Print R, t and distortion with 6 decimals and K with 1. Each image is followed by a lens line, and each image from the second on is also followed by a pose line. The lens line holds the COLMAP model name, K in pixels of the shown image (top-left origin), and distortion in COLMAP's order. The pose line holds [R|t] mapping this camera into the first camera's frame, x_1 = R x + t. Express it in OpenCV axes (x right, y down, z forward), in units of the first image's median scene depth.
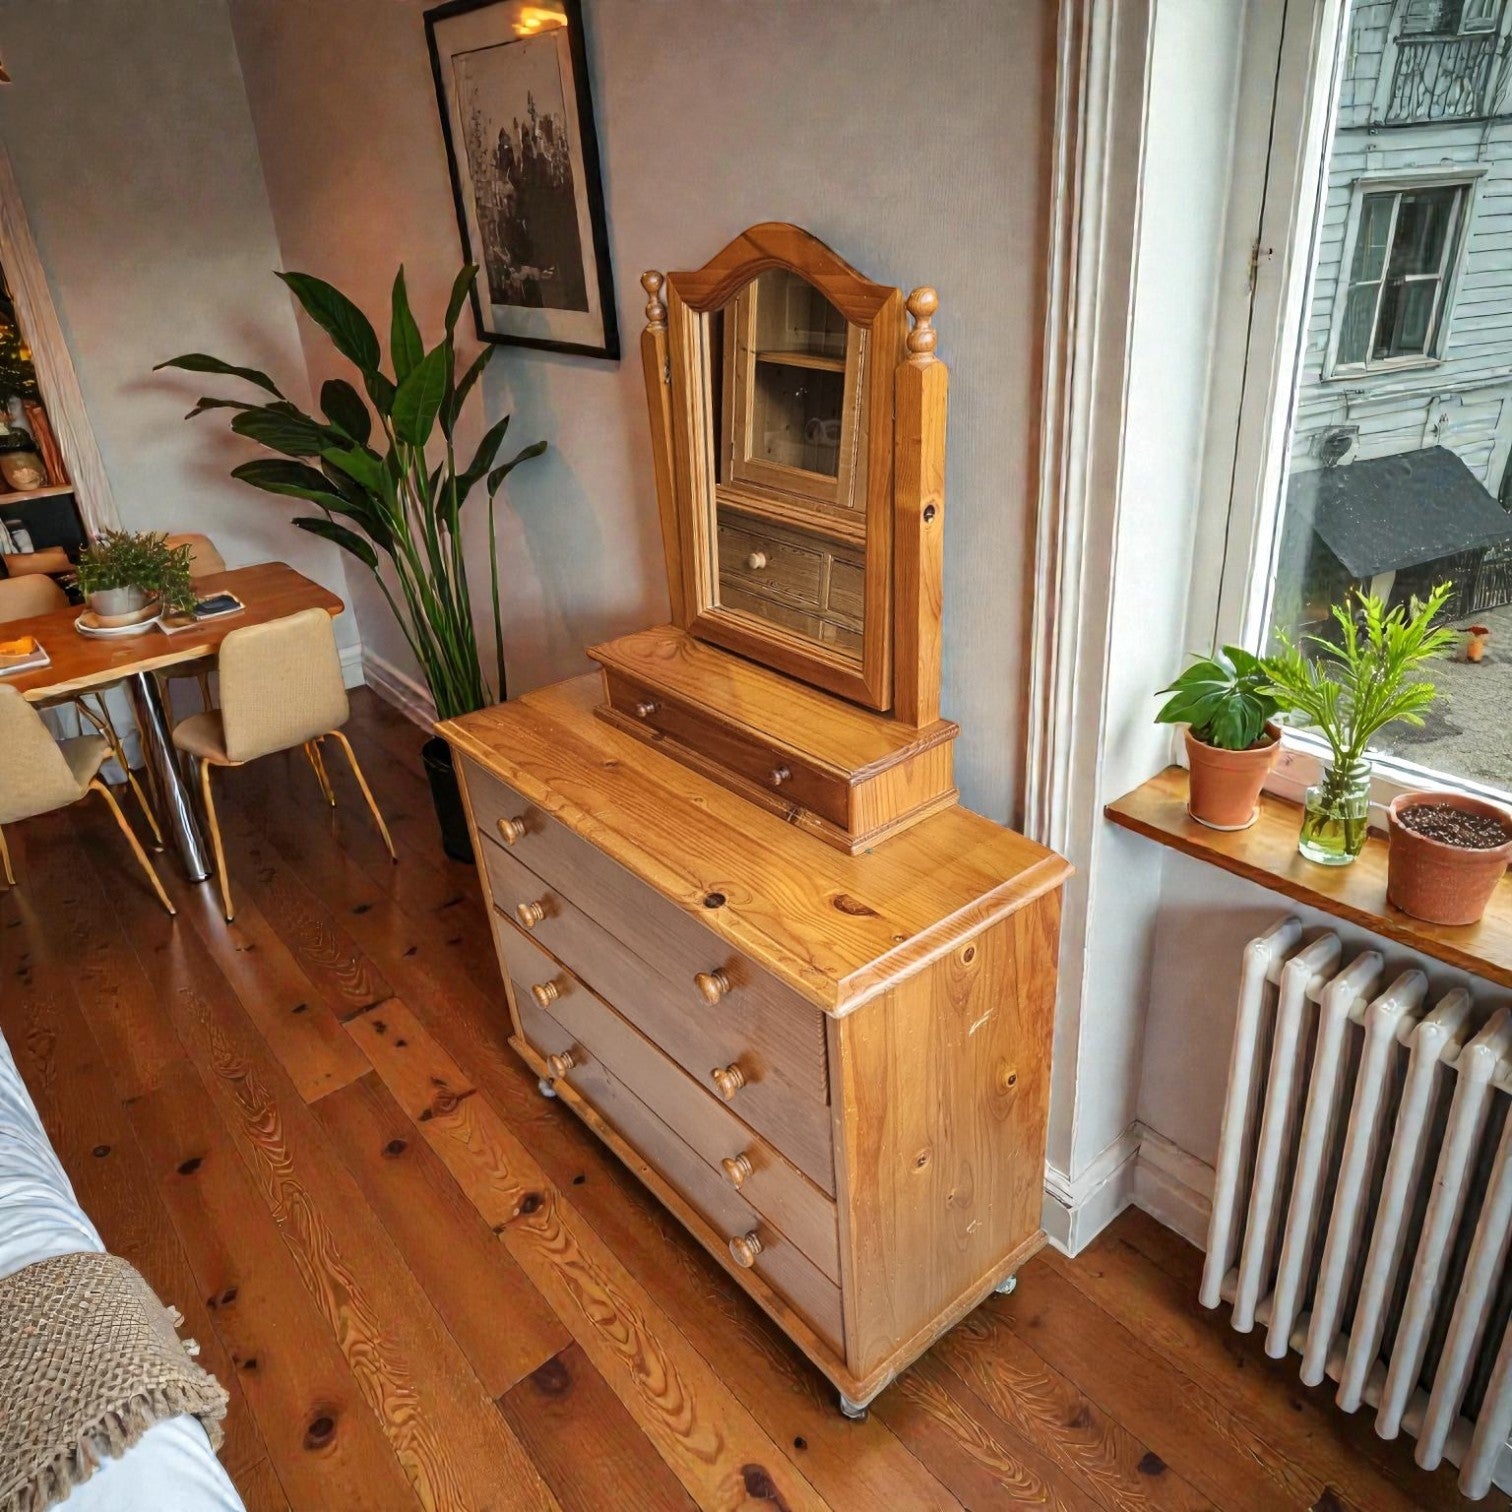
lens RADIAL K [[1132.4, 0, 866.8], [0, 1132.4, 753.2], [0, 0, 1]] dist [0.050657, 0.000664]
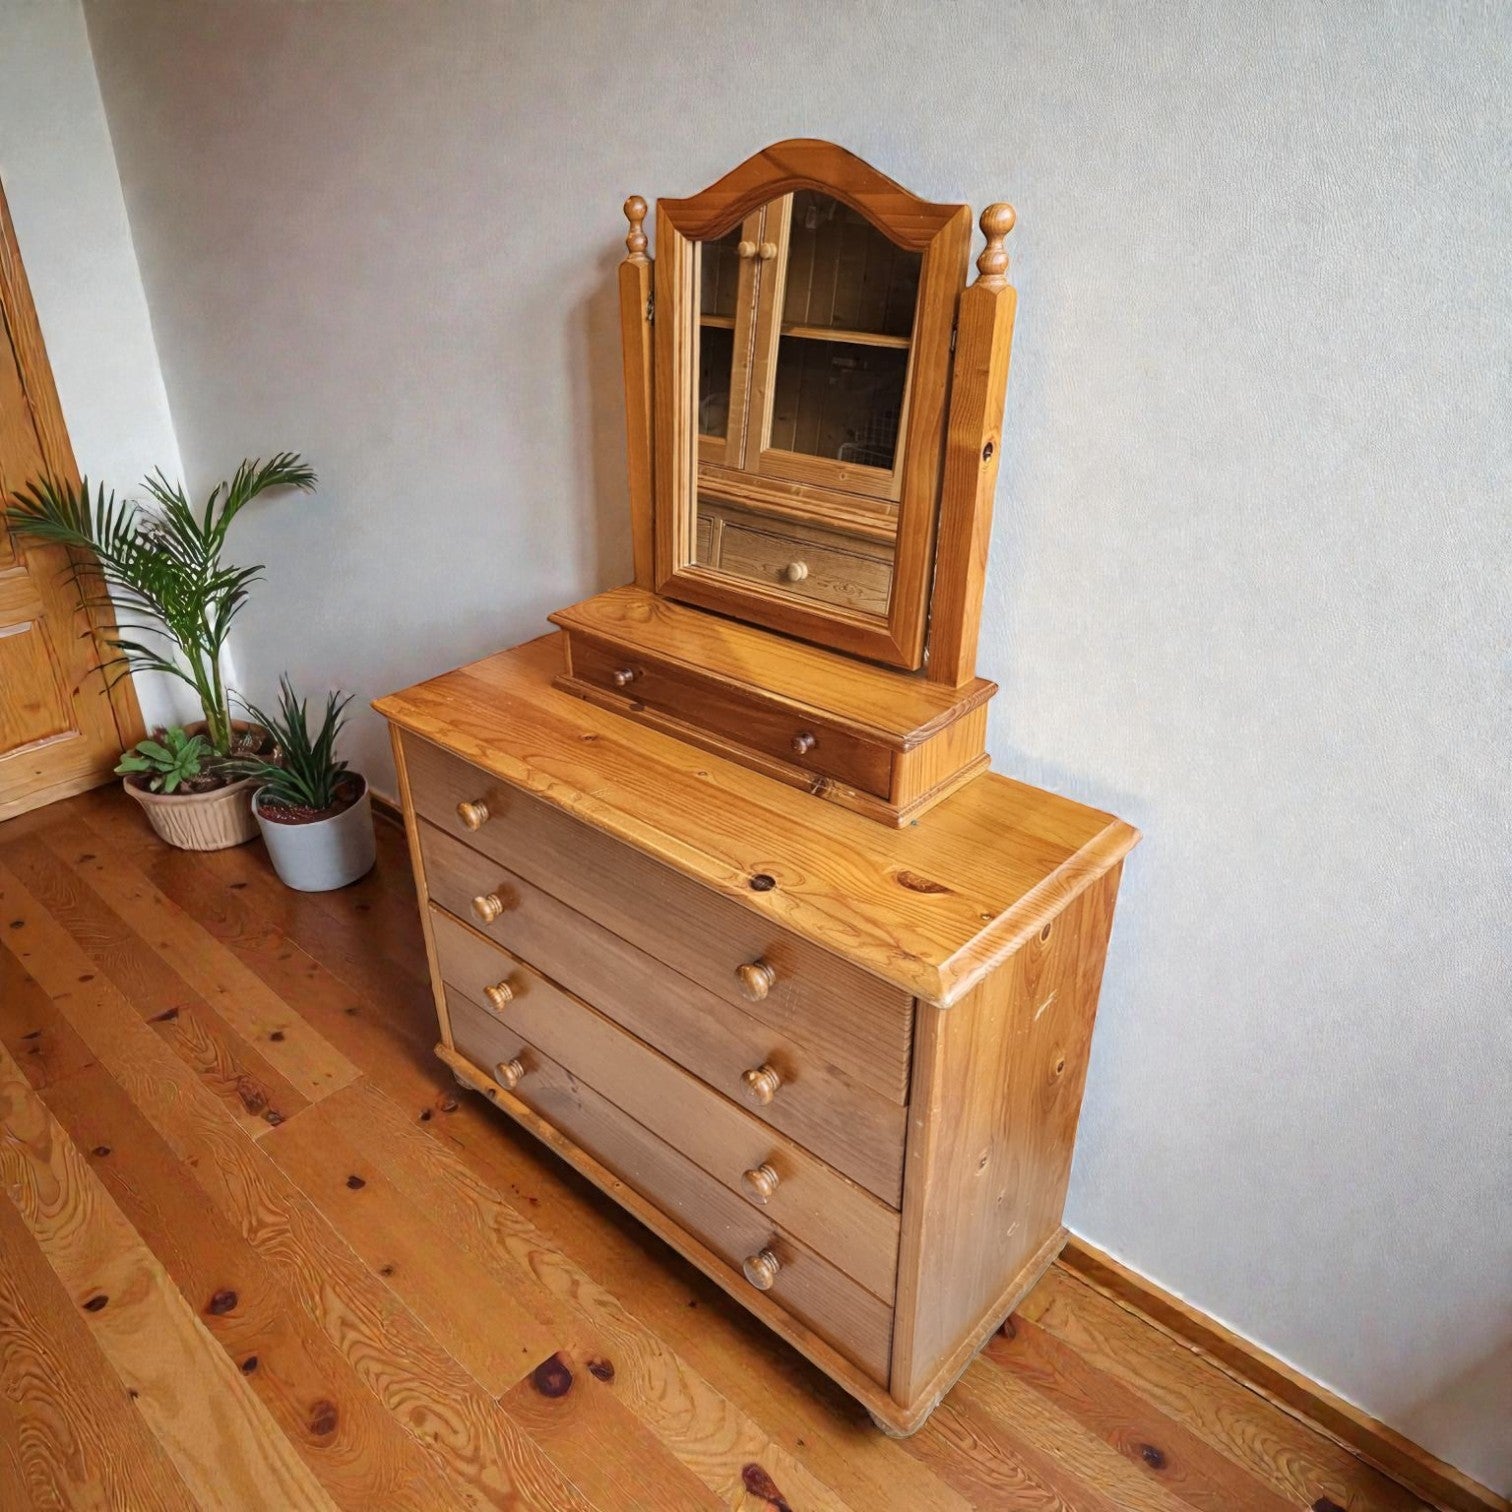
lens RADIAL K [[1152.0, 0, 755.5], [0, 1152.0, 711.2], [0, 0, 1]] dist [0.047696, -0.003812]
pose [[0.995858, -0.024502, 0.087558, -0.193350], [0.026218, 0.999485, -0.018502, 0.009622], [-0.087060, 0.020721, 0.995988, 0.077834]]
